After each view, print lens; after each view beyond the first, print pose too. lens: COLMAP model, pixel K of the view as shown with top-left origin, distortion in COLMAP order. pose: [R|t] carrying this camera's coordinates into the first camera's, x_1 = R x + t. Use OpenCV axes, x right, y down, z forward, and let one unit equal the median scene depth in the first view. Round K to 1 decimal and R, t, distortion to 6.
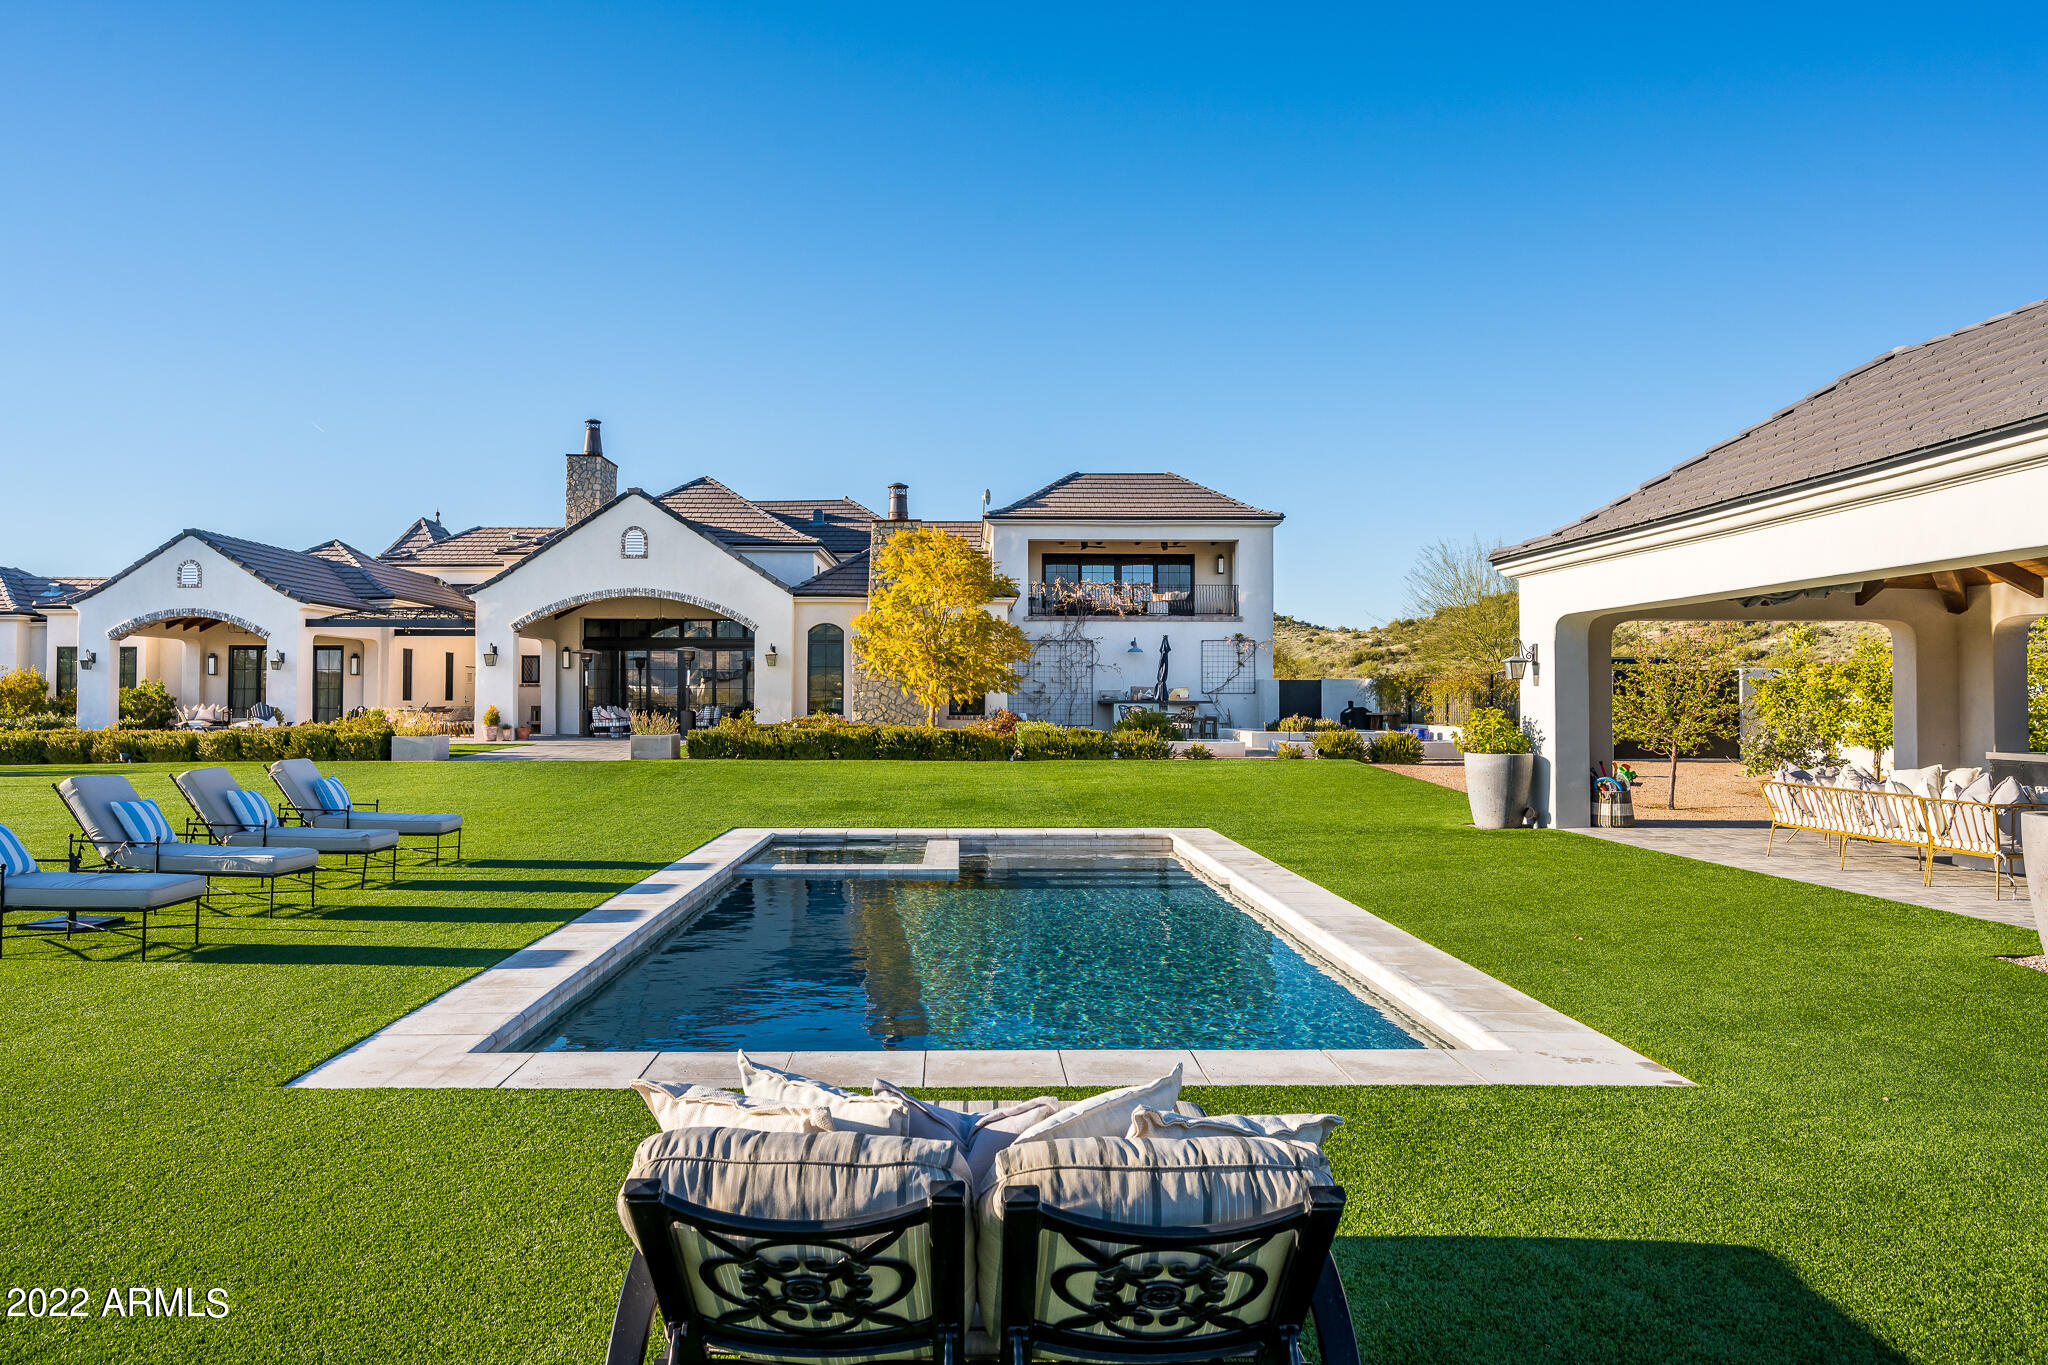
lens RADIAL K [[1358.0, 0, 1021.1], [0, 1358.0, 685.9], [0, 0, 1]] dist [0.004611, -0.001185]
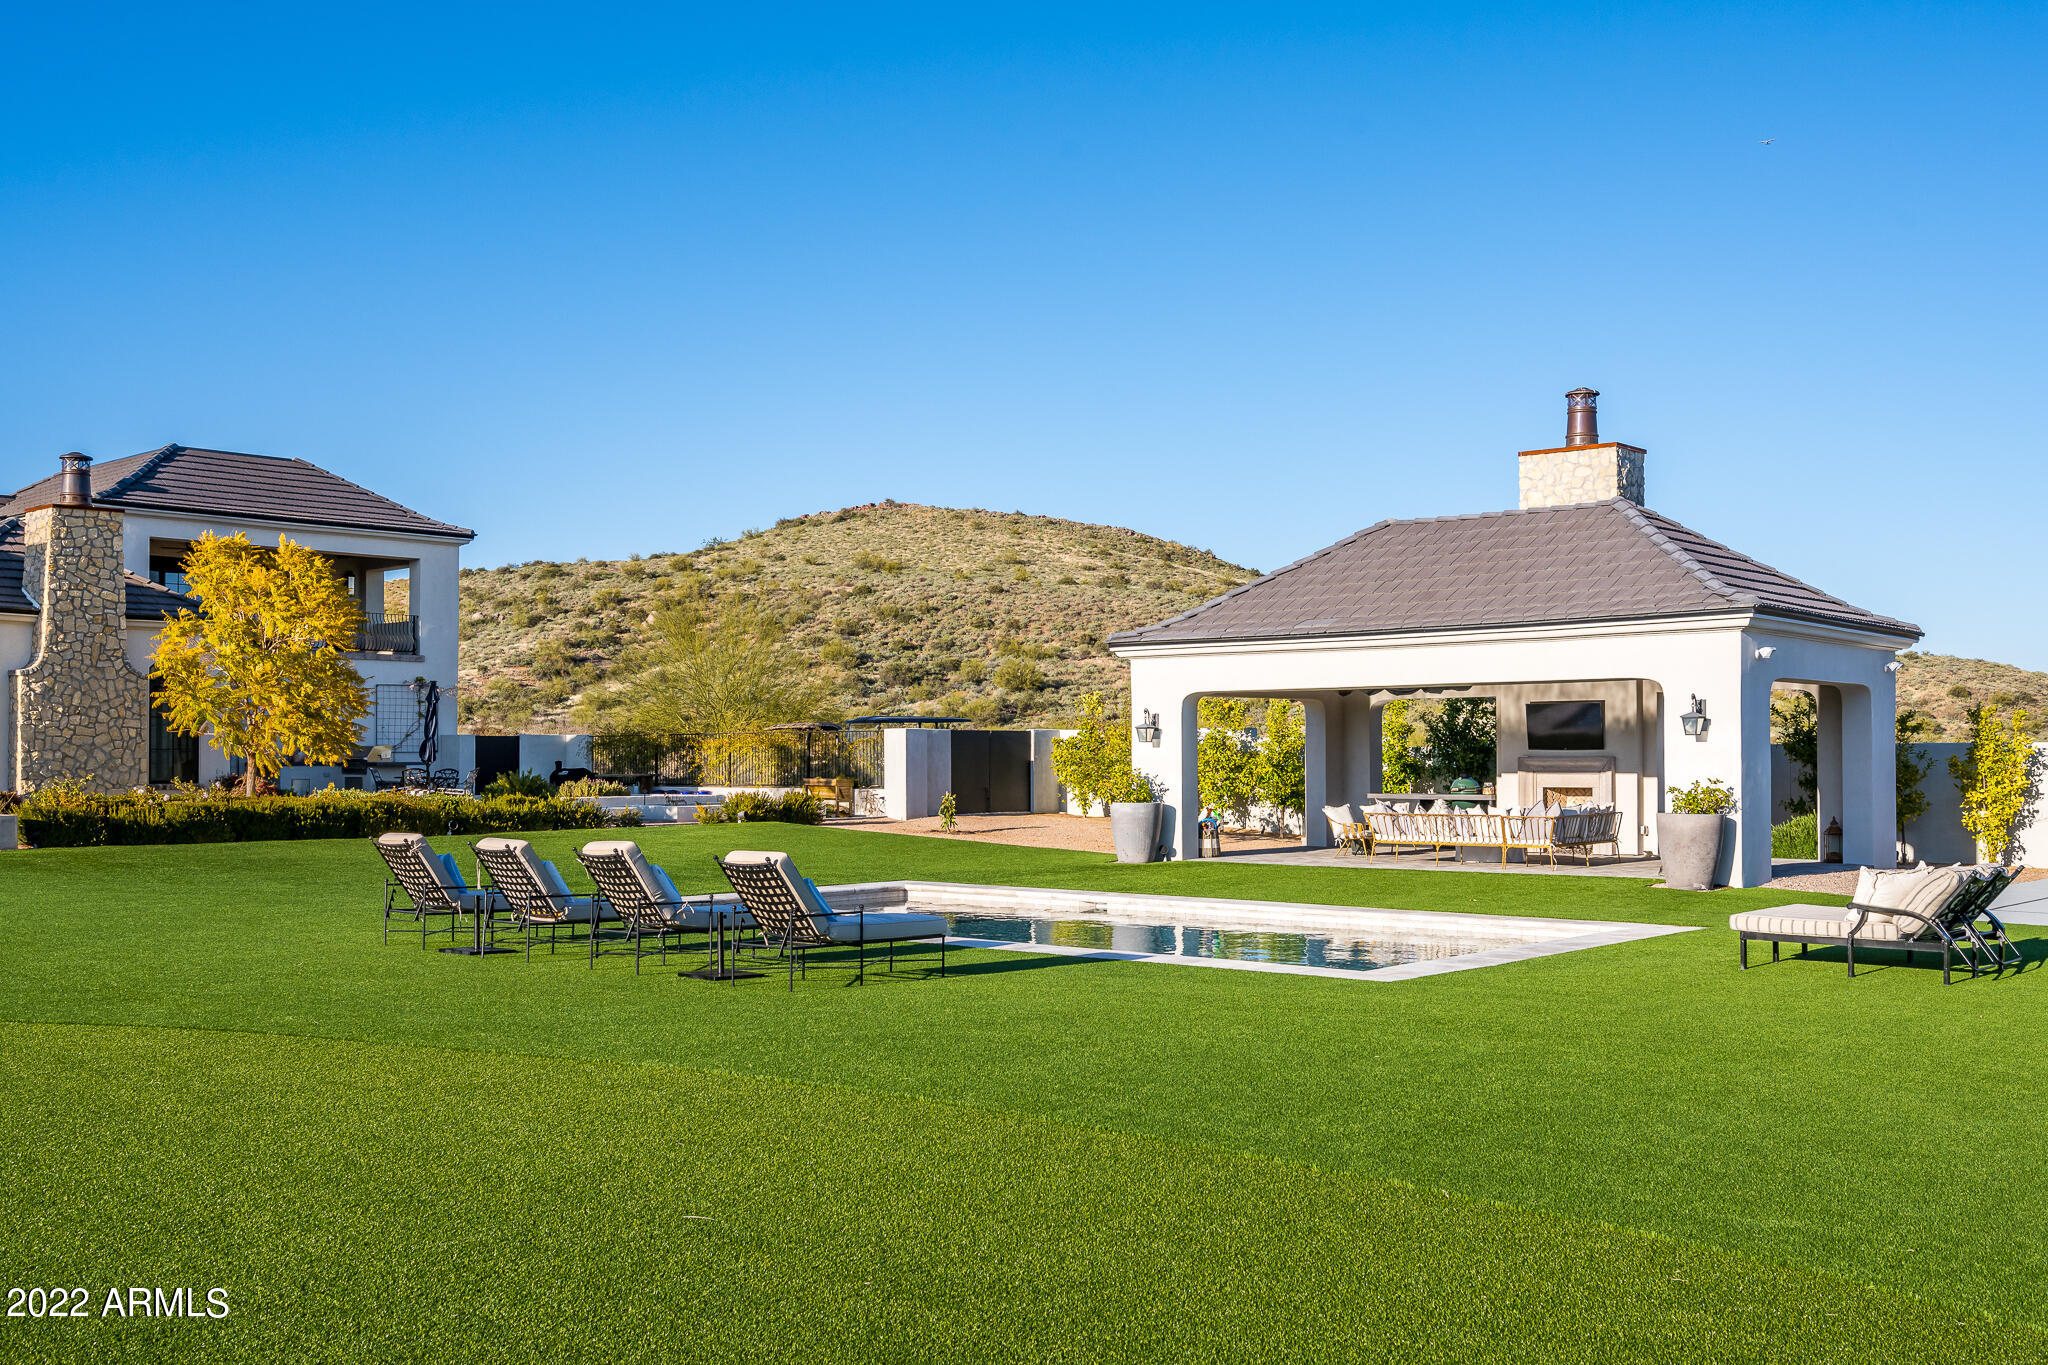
lens RADIAL K [[2102.7, 0, 1036.1], [0, 2102.7, 679.8], [0, 0, 1]] dist [0.059711, 0.000000]
pose [[0.655481, 0.024797, 0.754804, -0.597261], [-0.004178, 0.999565, -0.029209, -0.002507], [-0.755200, 0.015992, 0.655299, -0.090402]]
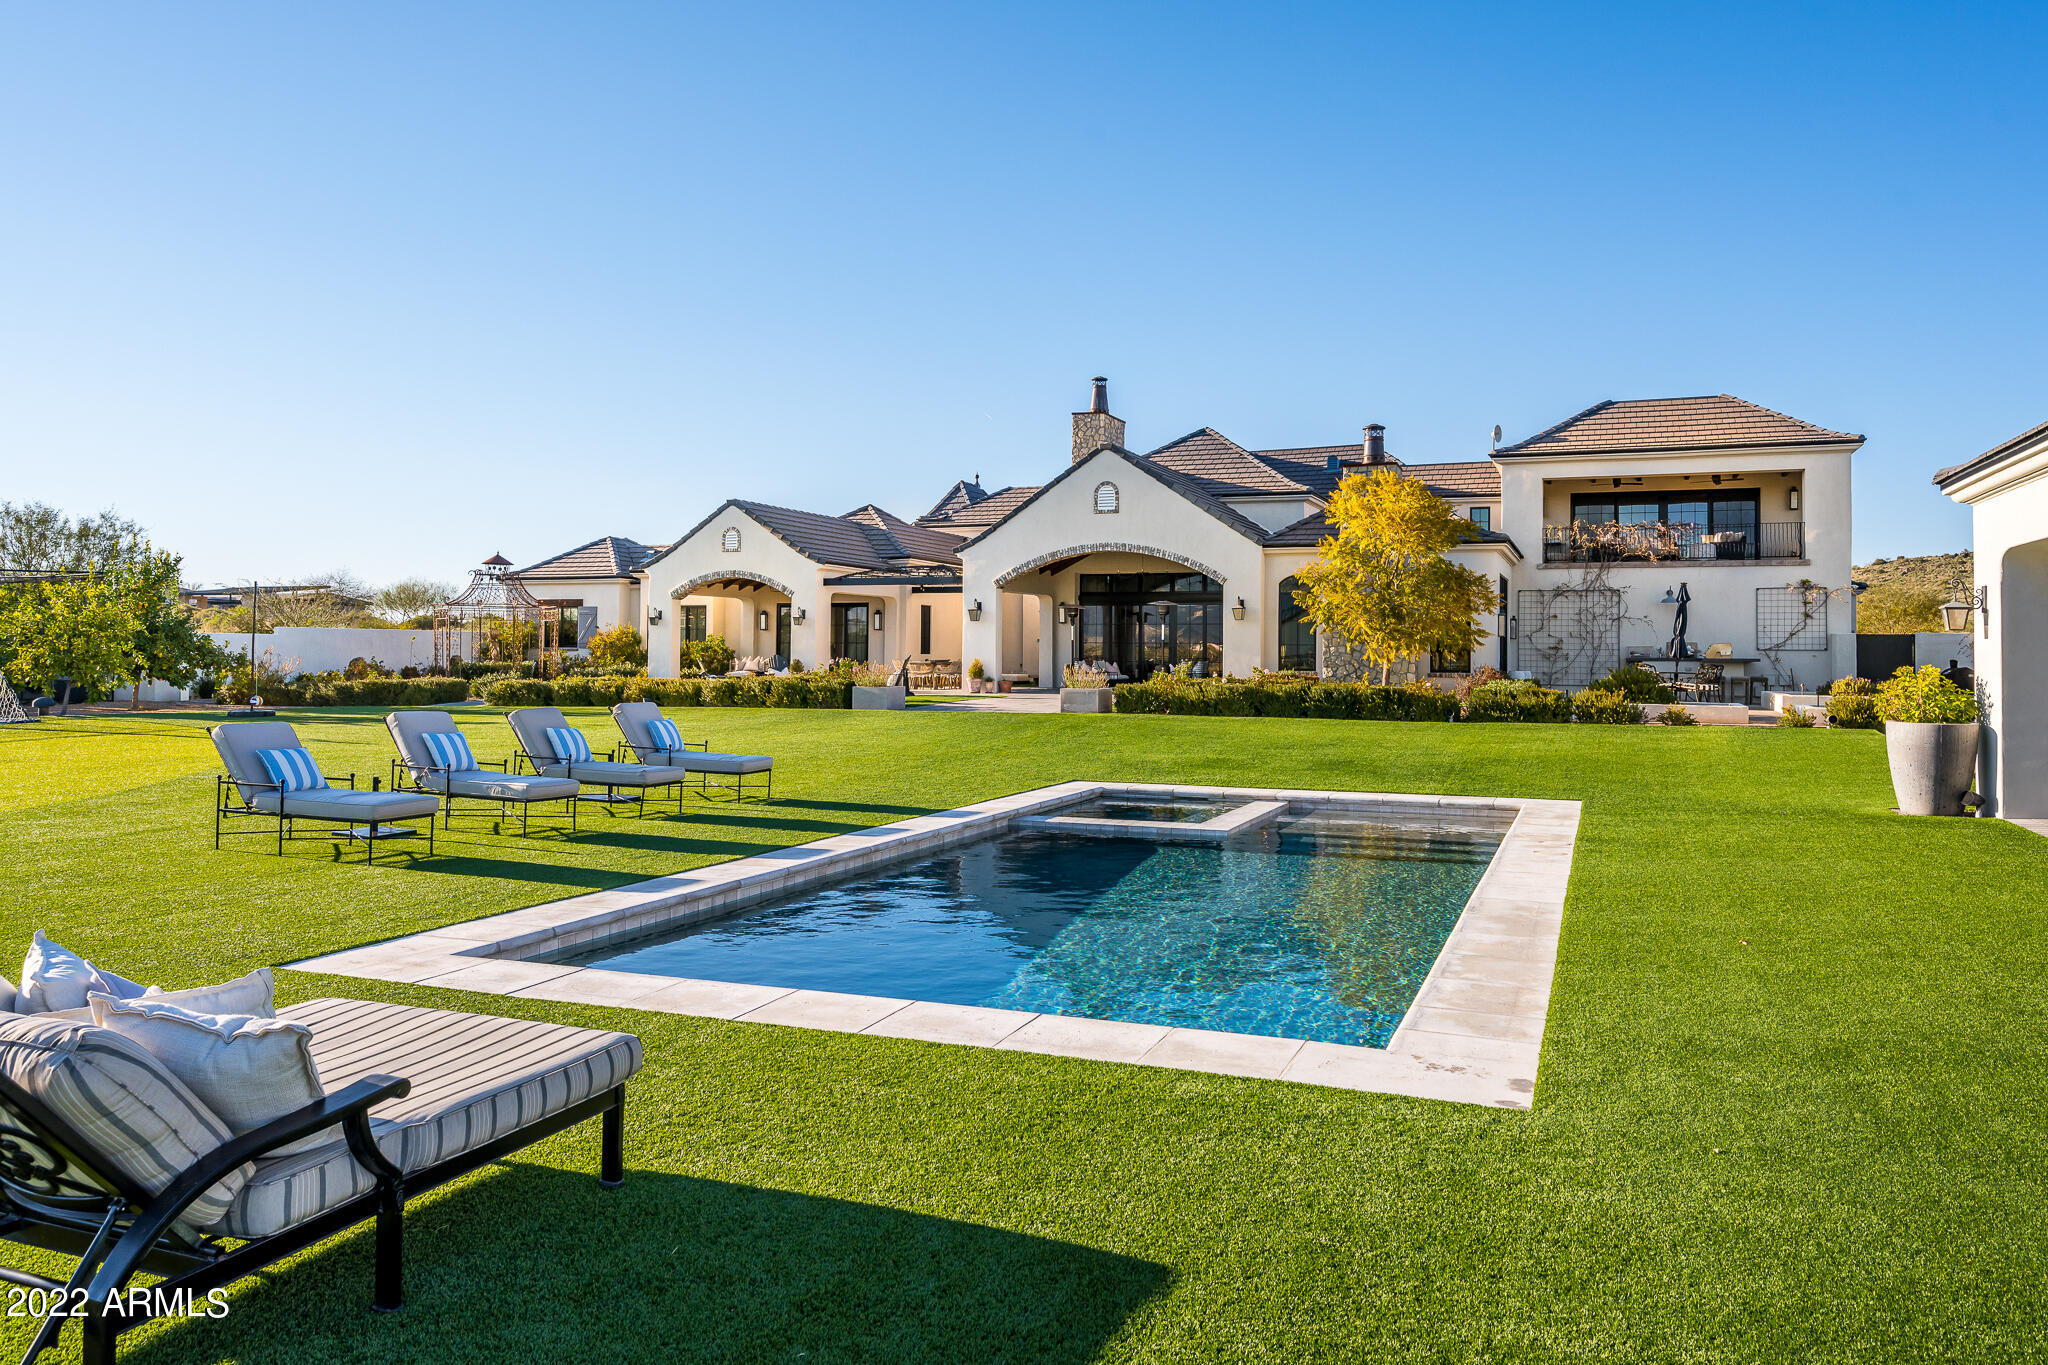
lens RADIAL K [[1416.0, 0, 1057.0], [0, 1416.0, 650.7], [0, 0, 1]] dist [0.001483, -0.000290]
pose [[0.932695, 0.003962, -0.360644, 0.058777], [-0.001570, 0.999975, 0.006926, 0.000577], [0.360663, -0.005894, 0.932678, 0.008951]]
